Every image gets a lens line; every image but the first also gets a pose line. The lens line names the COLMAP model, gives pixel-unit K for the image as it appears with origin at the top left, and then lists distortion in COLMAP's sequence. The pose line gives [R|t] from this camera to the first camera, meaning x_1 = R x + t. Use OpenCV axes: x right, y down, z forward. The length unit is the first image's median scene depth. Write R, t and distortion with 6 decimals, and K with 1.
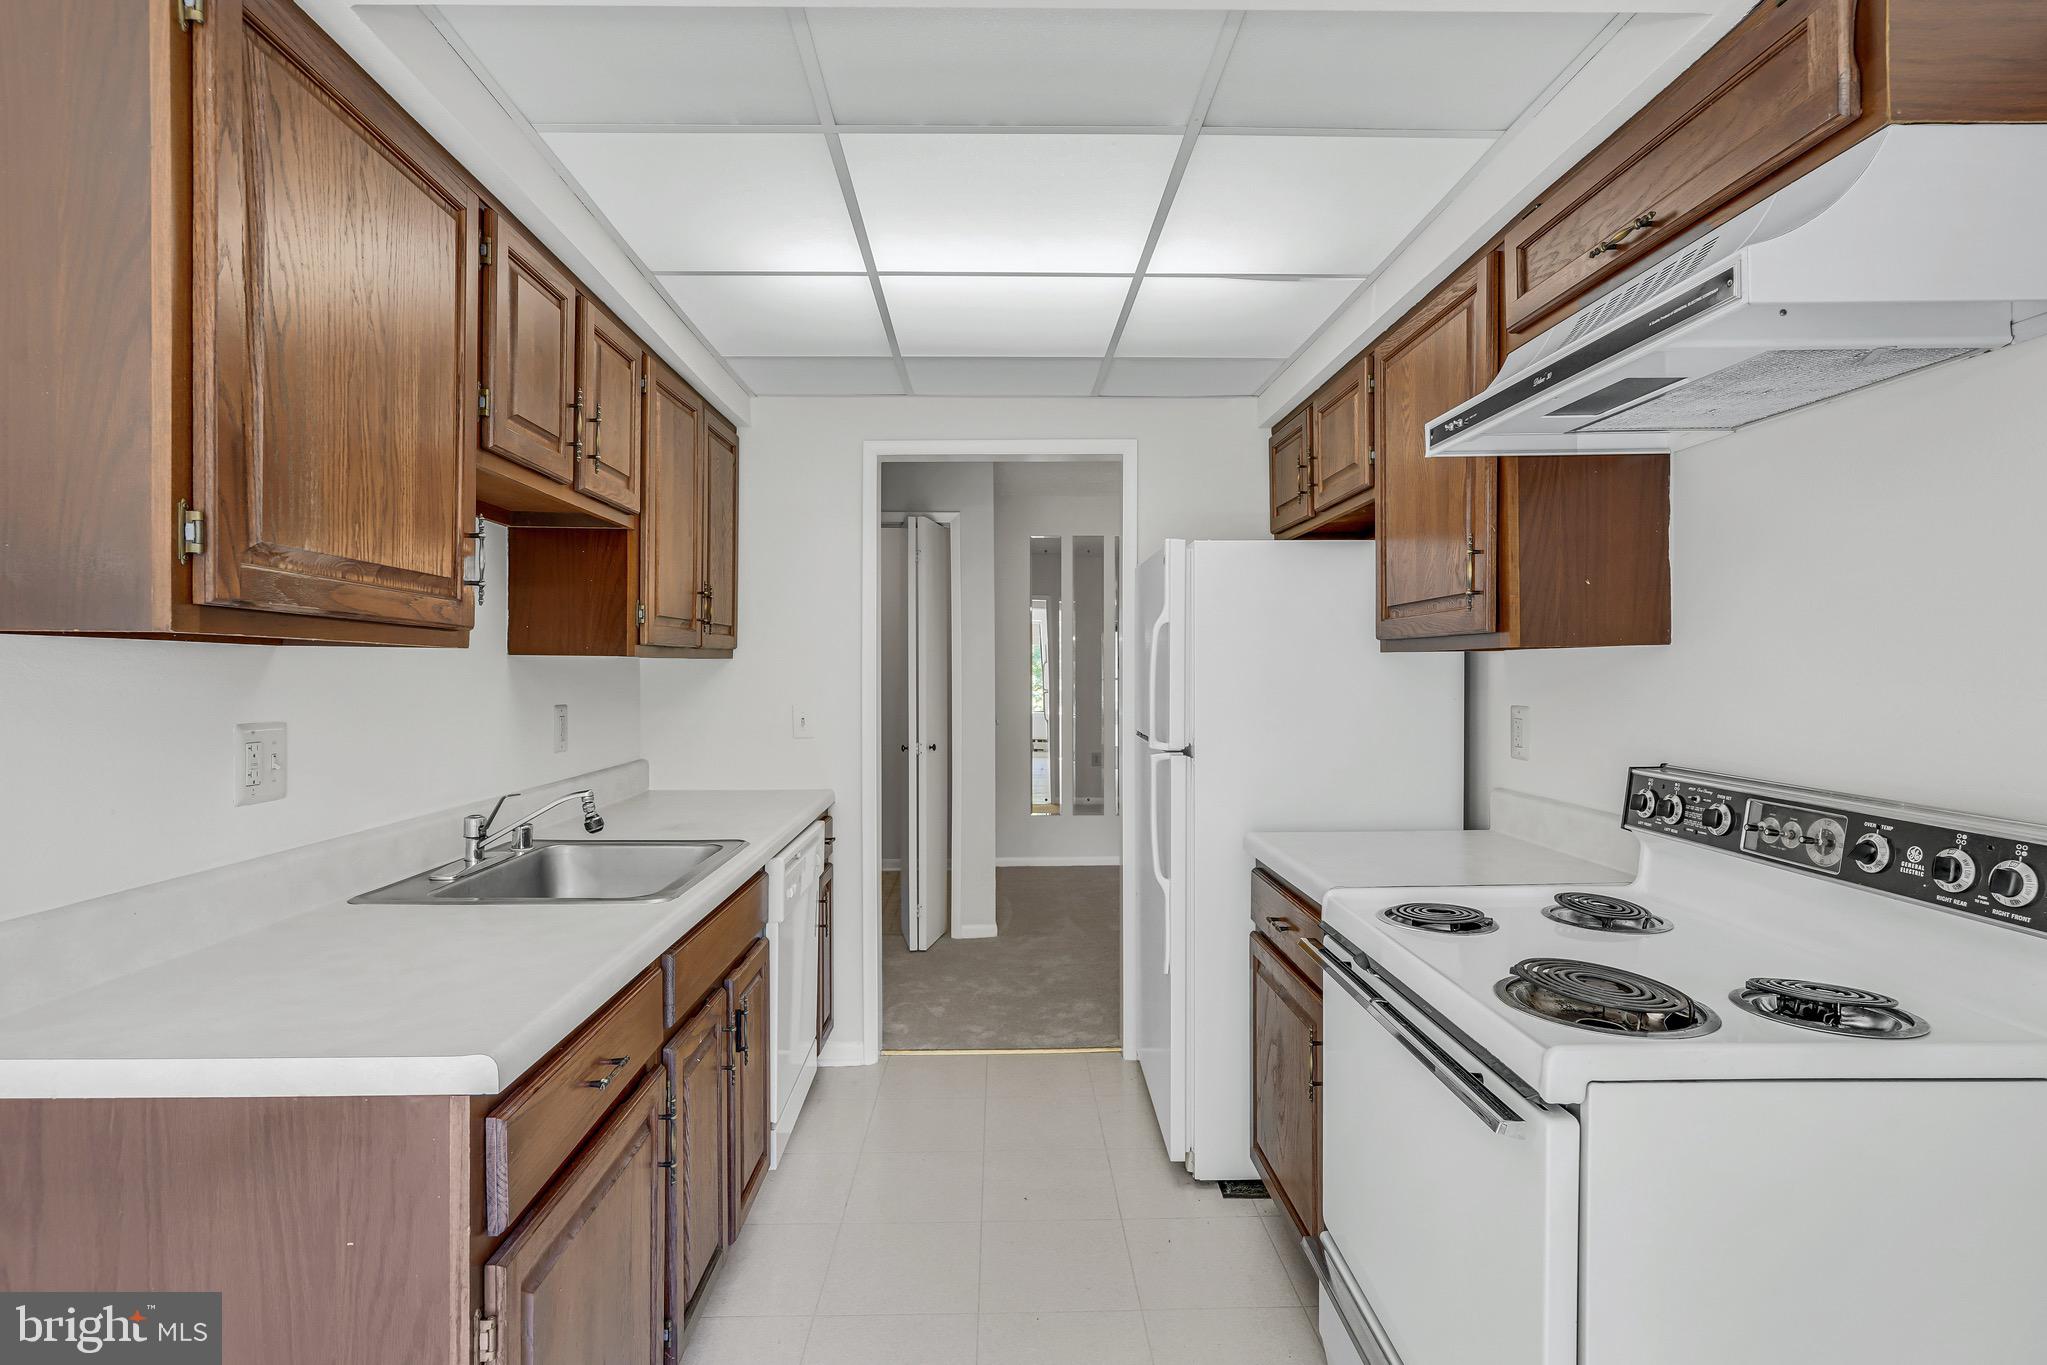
lens RADIAL K [[997.6, 0, 1023.5], [0, 997.6, 682.5], [0, 0, 1]] dist [-0.001350, 0.000351]
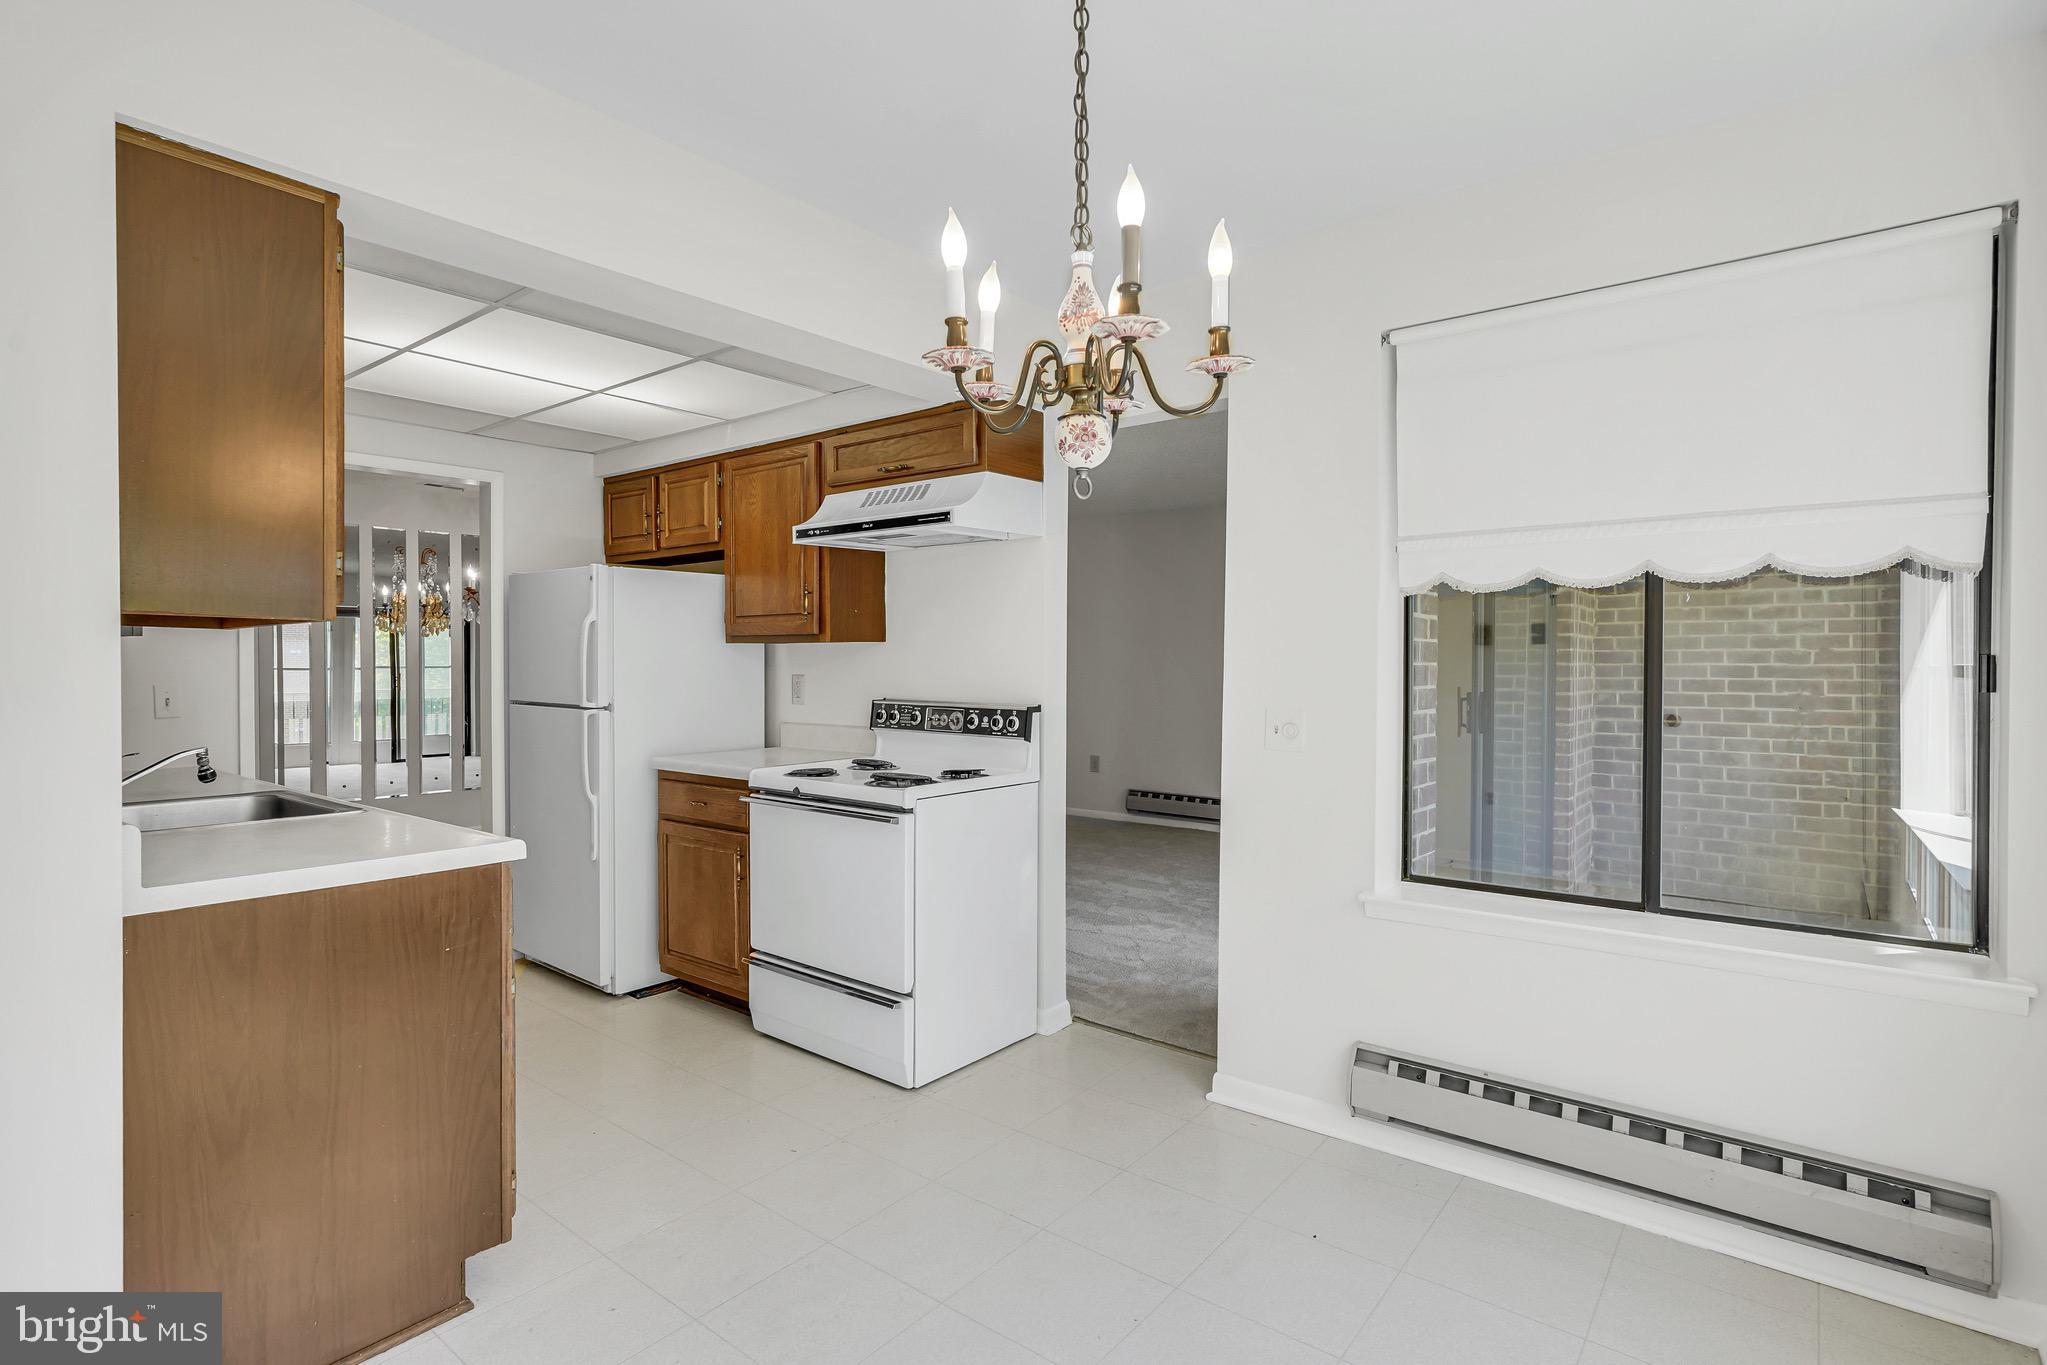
lens RADIAL K [[1022.7, 0, 1007.6], [0, 1022.7, 679.3], [0, 0, 1]] dist [-0.001608, 0.006018]
pose [[0.653291, -0.011954, 0.757012, -0.843632], [0.008704, 0.999928, 0.008278, 0.026499], [-0.757057, 0.001181, 0.653348, -0.626213]]
